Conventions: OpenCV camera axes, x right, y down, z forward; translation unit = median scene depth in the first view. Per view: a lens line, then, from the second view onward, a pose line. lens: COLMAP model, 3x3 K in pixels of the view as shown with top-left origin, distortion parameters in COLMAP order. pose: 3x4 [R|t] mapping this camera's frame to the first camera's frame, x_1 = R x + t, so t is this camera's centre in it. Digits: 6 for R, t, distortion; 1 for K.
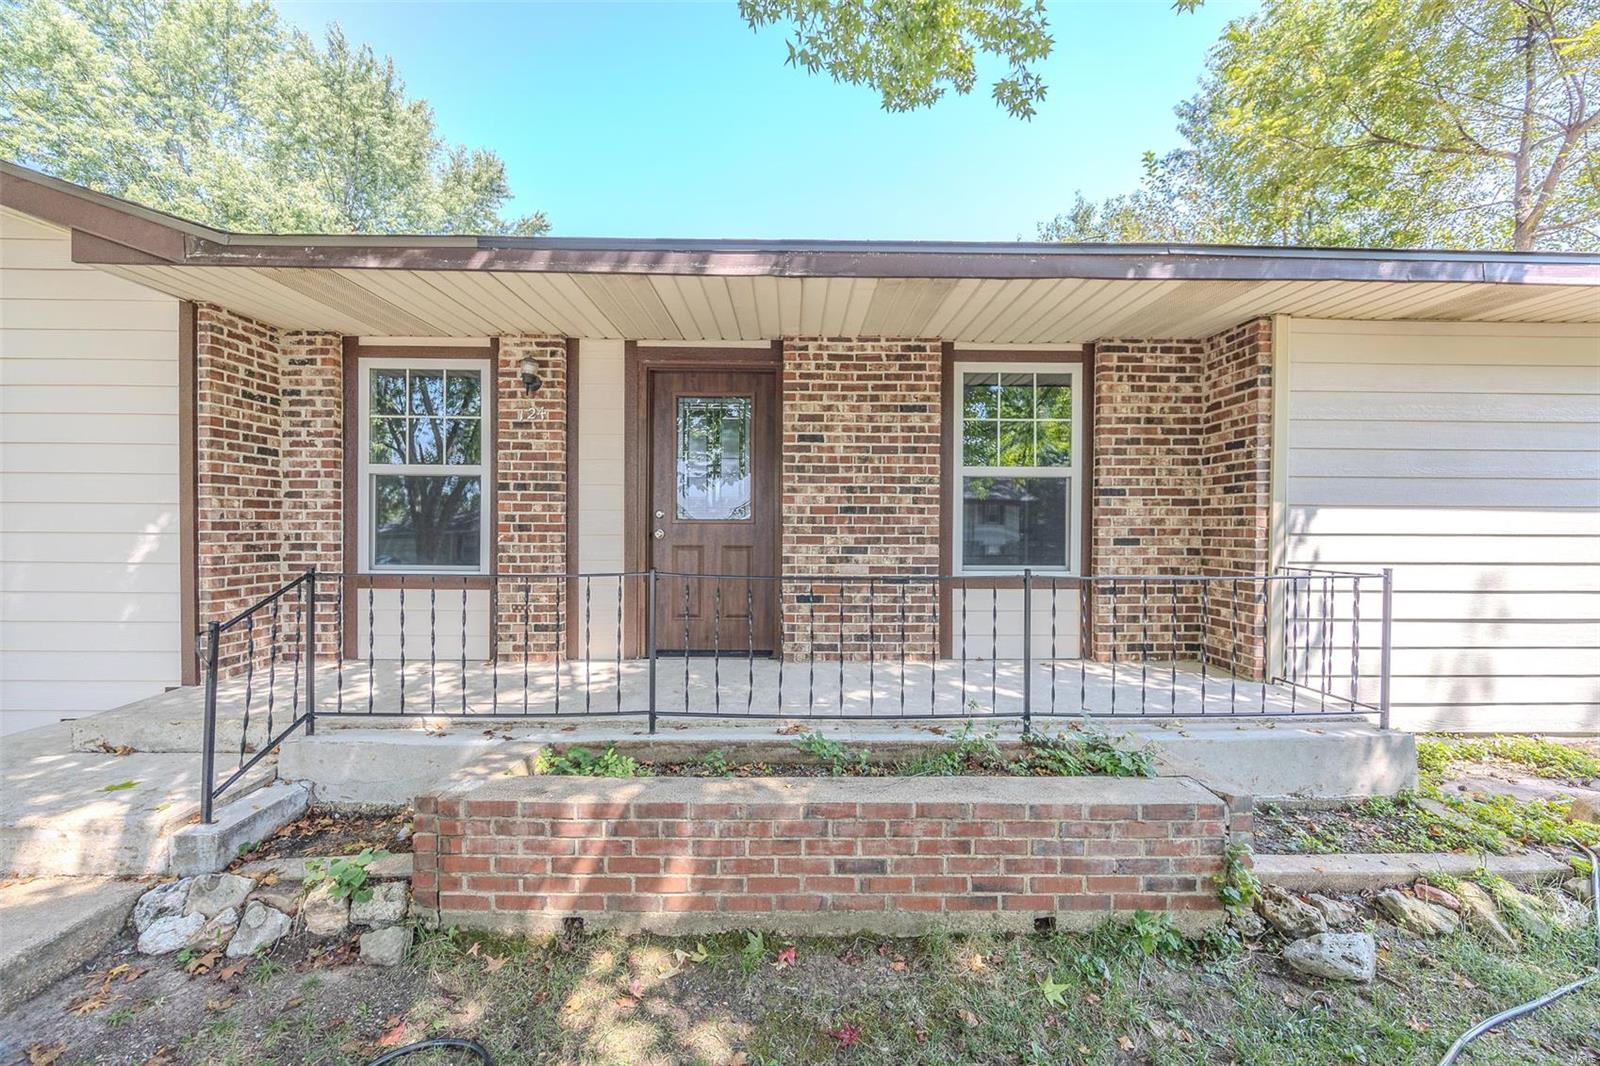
lens RADIAL K [[609.0, 0, 807.3], [0, 609.0, 532.9], [0, 0, 1]] dist [-0.001357, -0.000644]
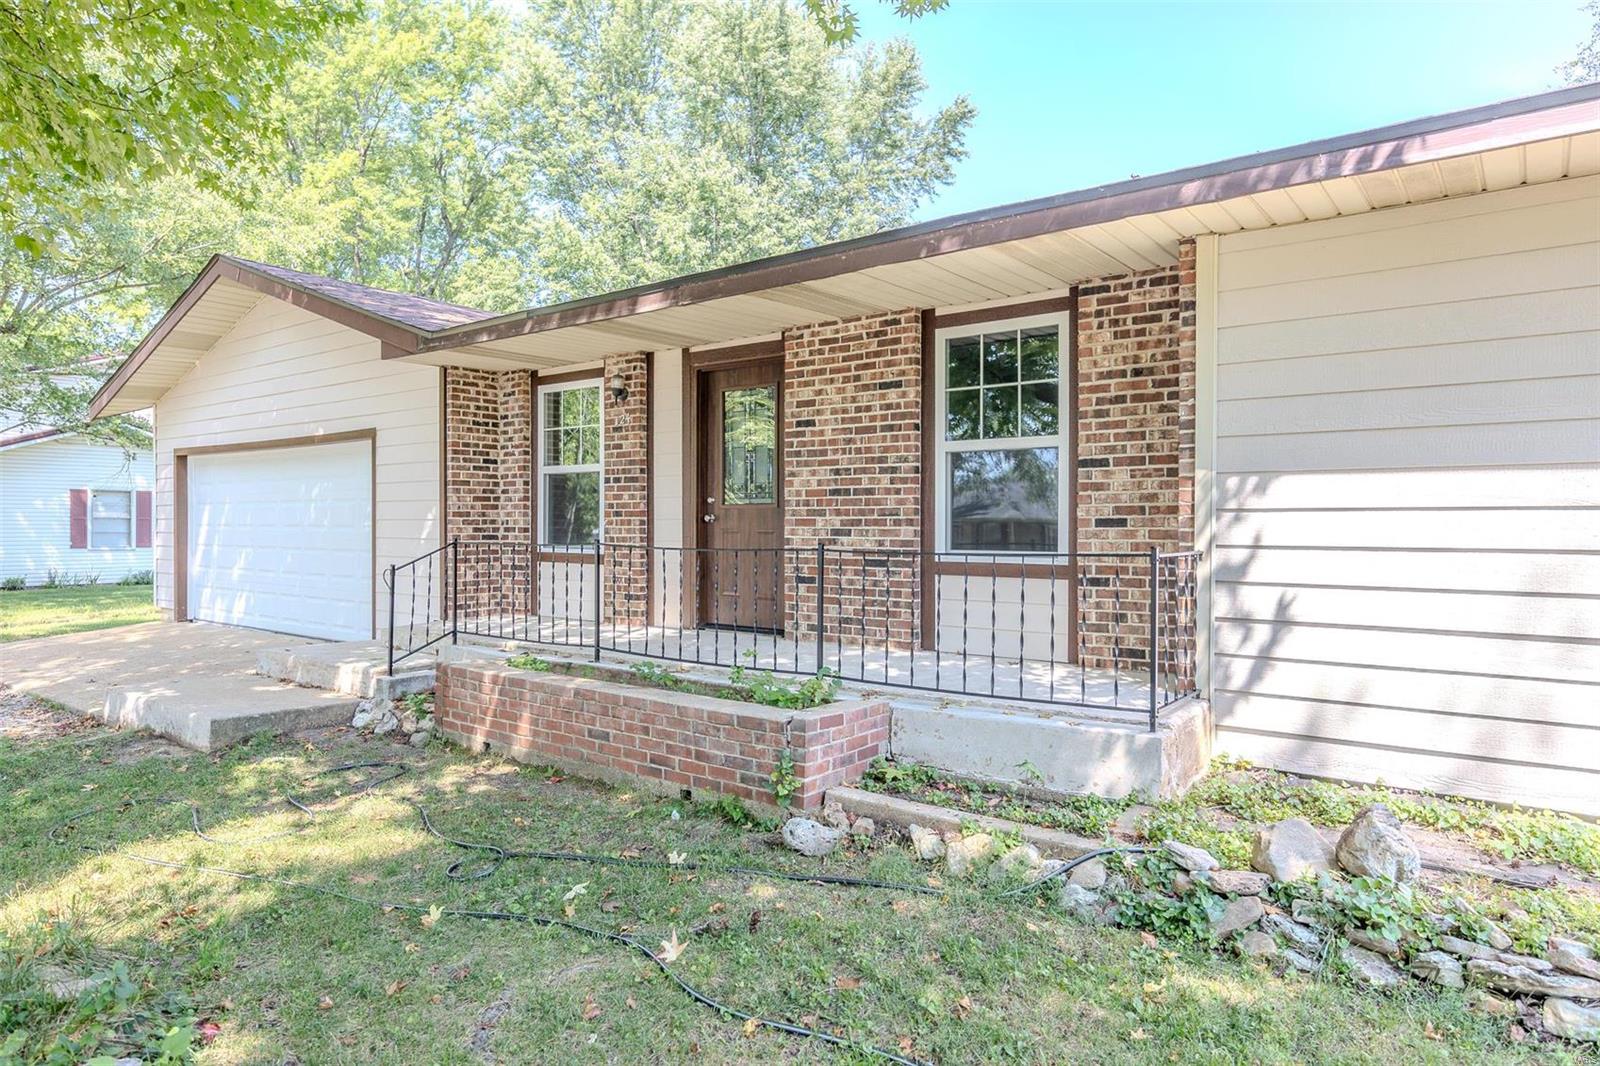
lens RADIAL K [[973.4, 0, 798.4], [0, 973.4, 526.7], [0, 0, 1]] dist [-0.009977, -0.002474]
pose [[0.778455, -0.002876, -0.627694, 1.030776], [-0.001114, 0.999982, -0.005964, 0.028614], [0.627699, 0.005342, 0.778438, -0.285765]]
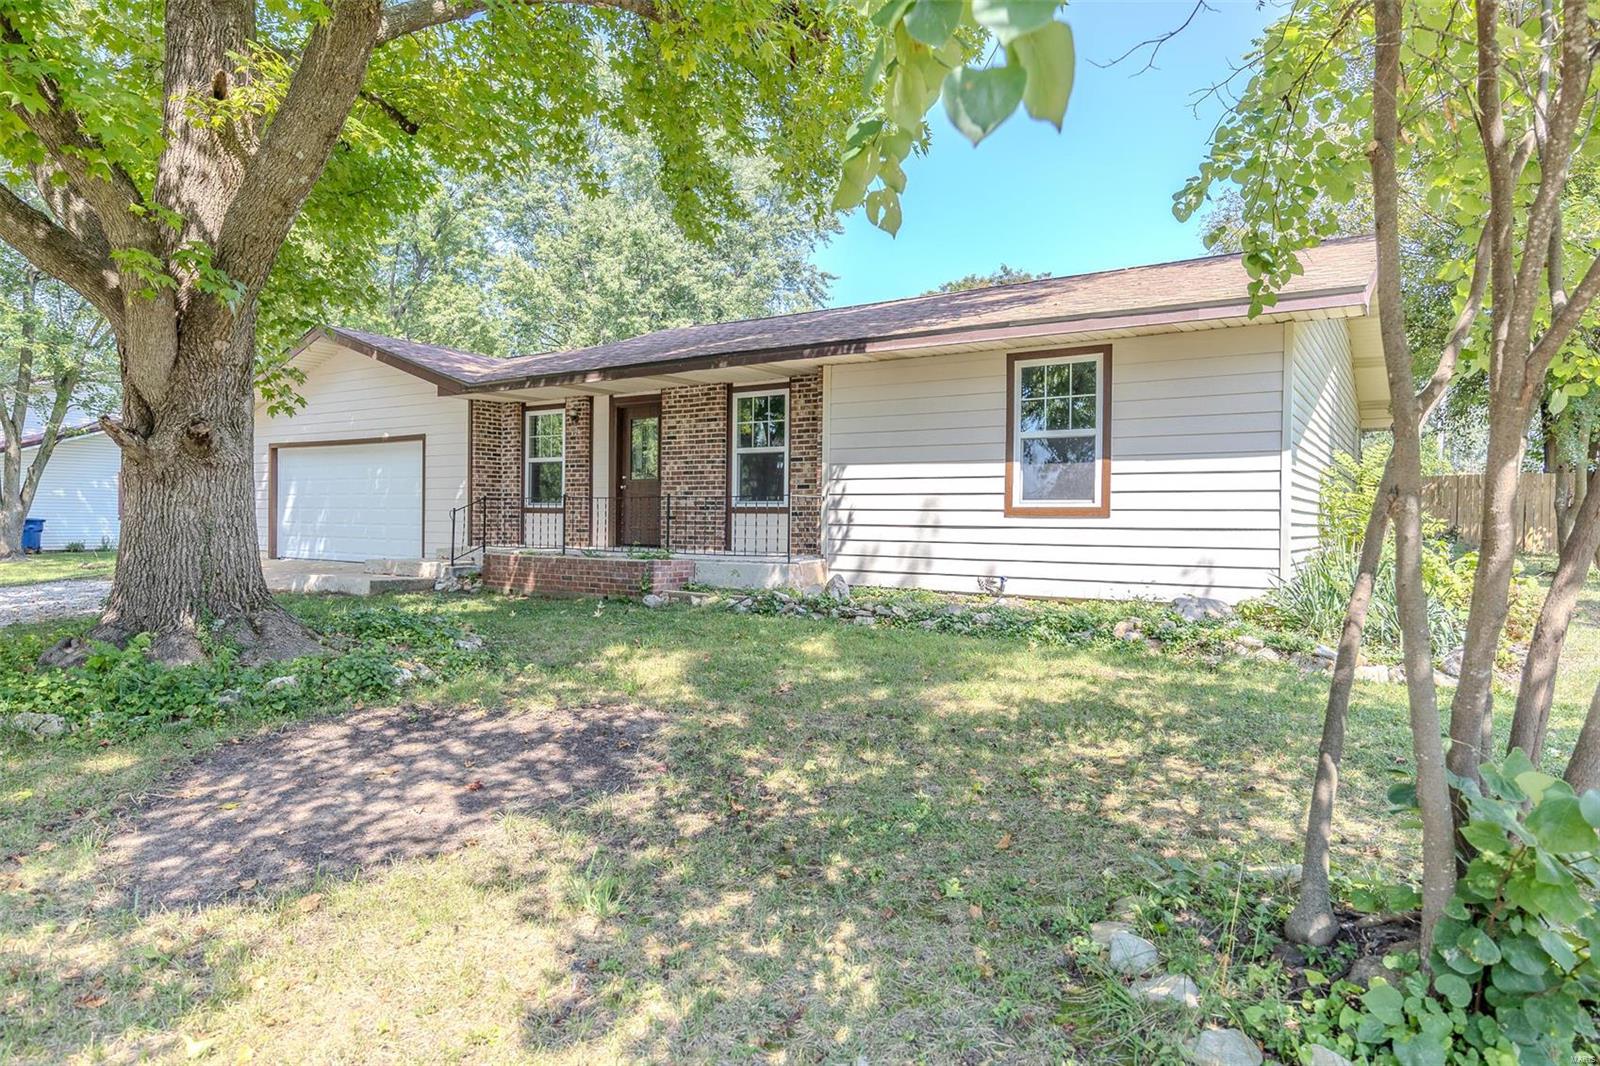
lens RADIAL K [[925.1, 0, 794.2], [0, 925.1, 528.2], [0, 0, 1]] dist [-0.004345, 0.000448]
pose [[0.818845, 0.008149, -0.573957, 2.099447], [-0.010012, 0.999950, -0.000086, 0.139771], [0.573928, 0.005817, 0.818885, -1.270740]]
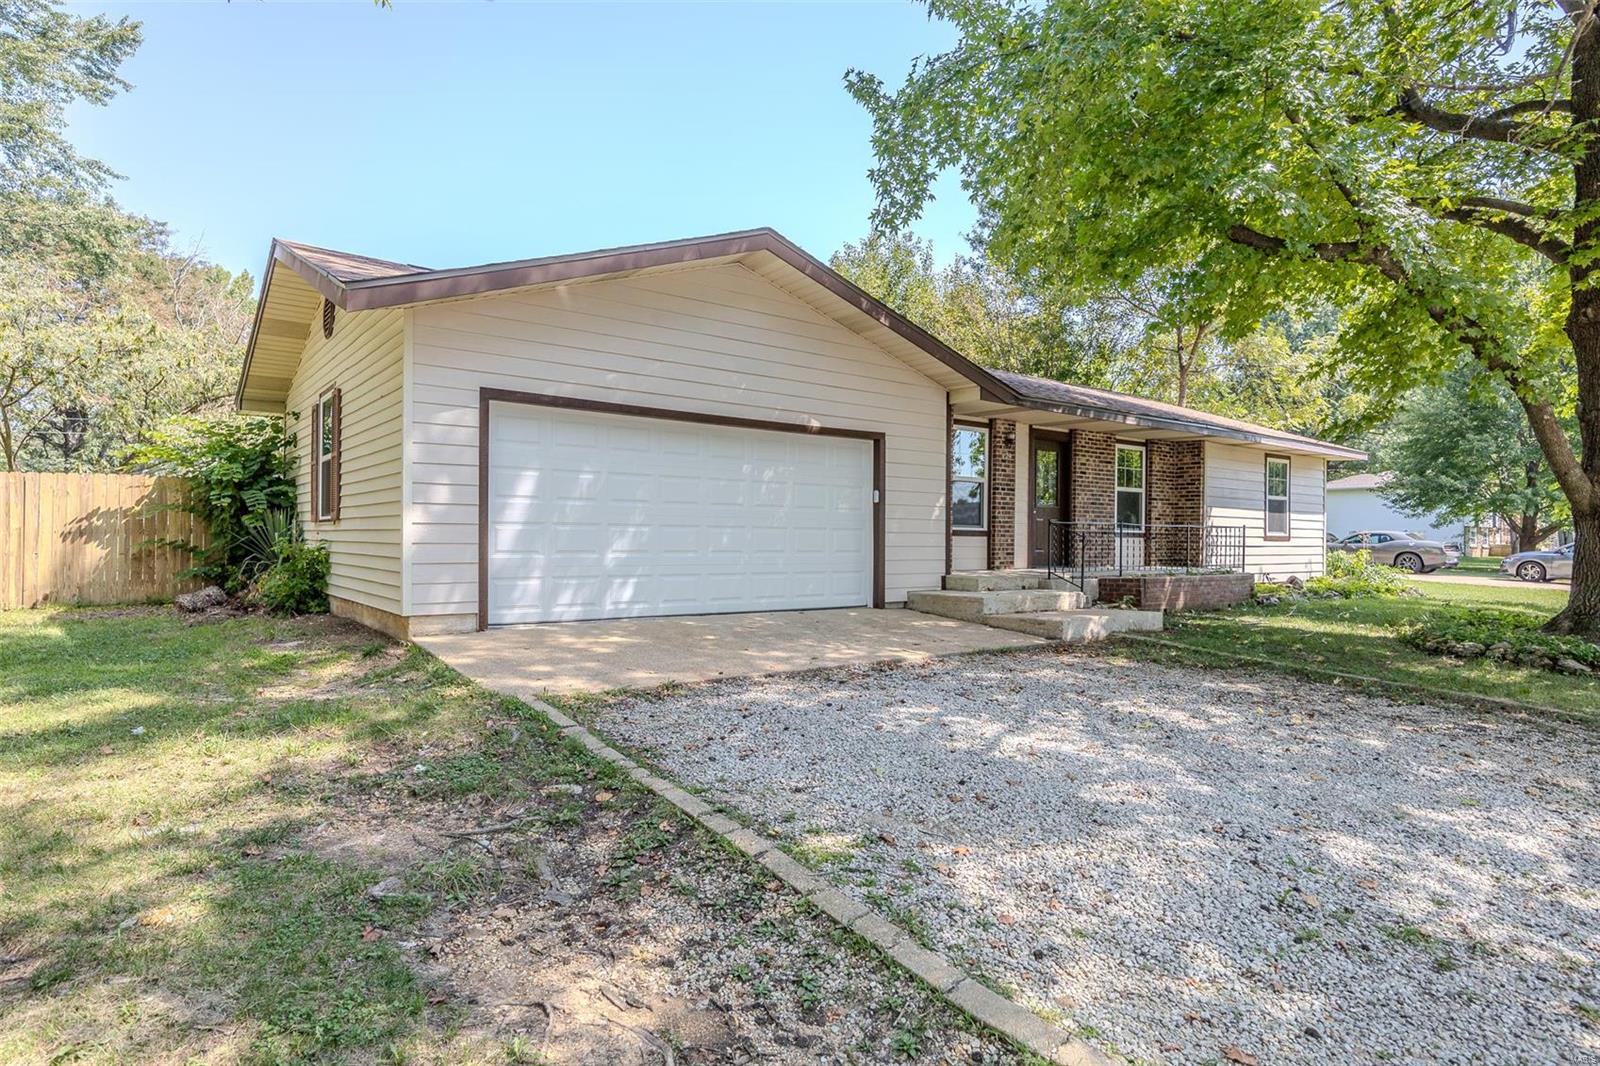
lens RADIAL K [[904.3, 0, 796.7], [0, 904.3, 539.1], [0, 0, 1]] dist [-0.016652, -0.000558]
pose [[0.806672, 0.001730, 0.590997, -2.972161], [-0.002222, 0.999998, 0.000106, 0.104189], [-0.590995, -0.001398, 0.806674, -1.173107]]
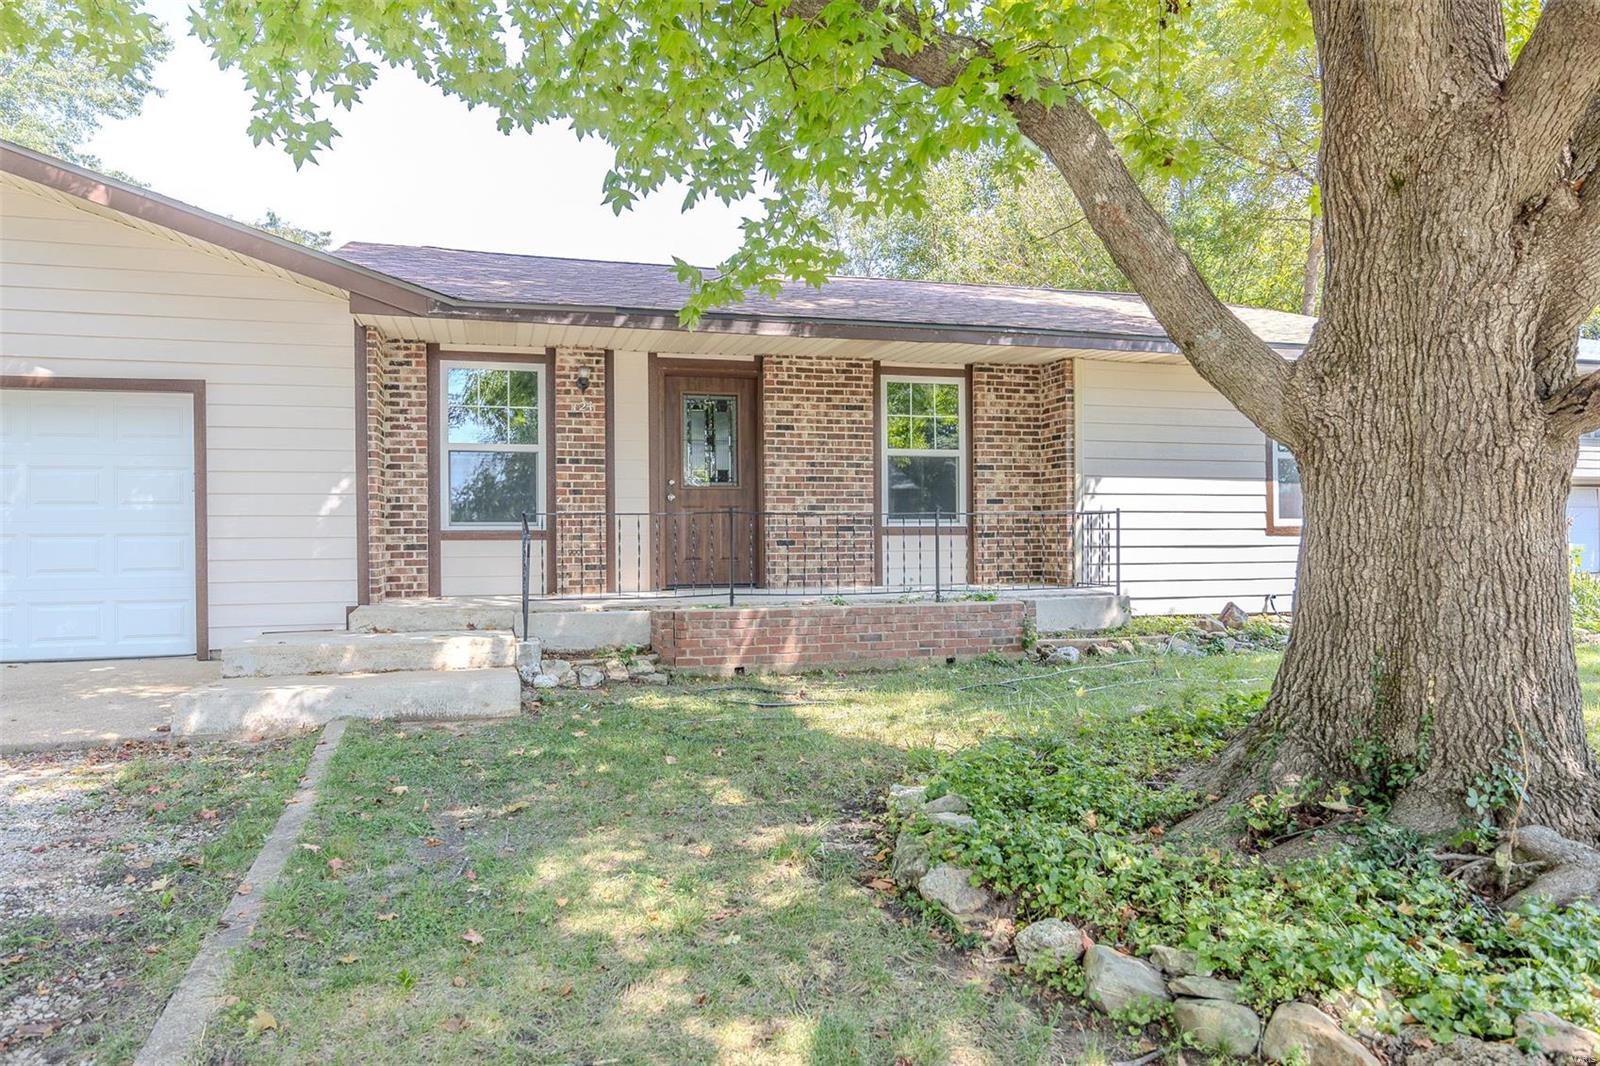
lens RADIAL K [[1046.2, 0, 805.3], [0, 1046.2, 538.7], [0, 0, 1]] dist [-0.018596, 0.005350]
pose [[0.966375, -0.013134, 0.256803, -0.569660], [0.015125, 0.999869, -0.005782, 0.113393], [-0.256693, 0.009472, 0.966447, -1.327059]]
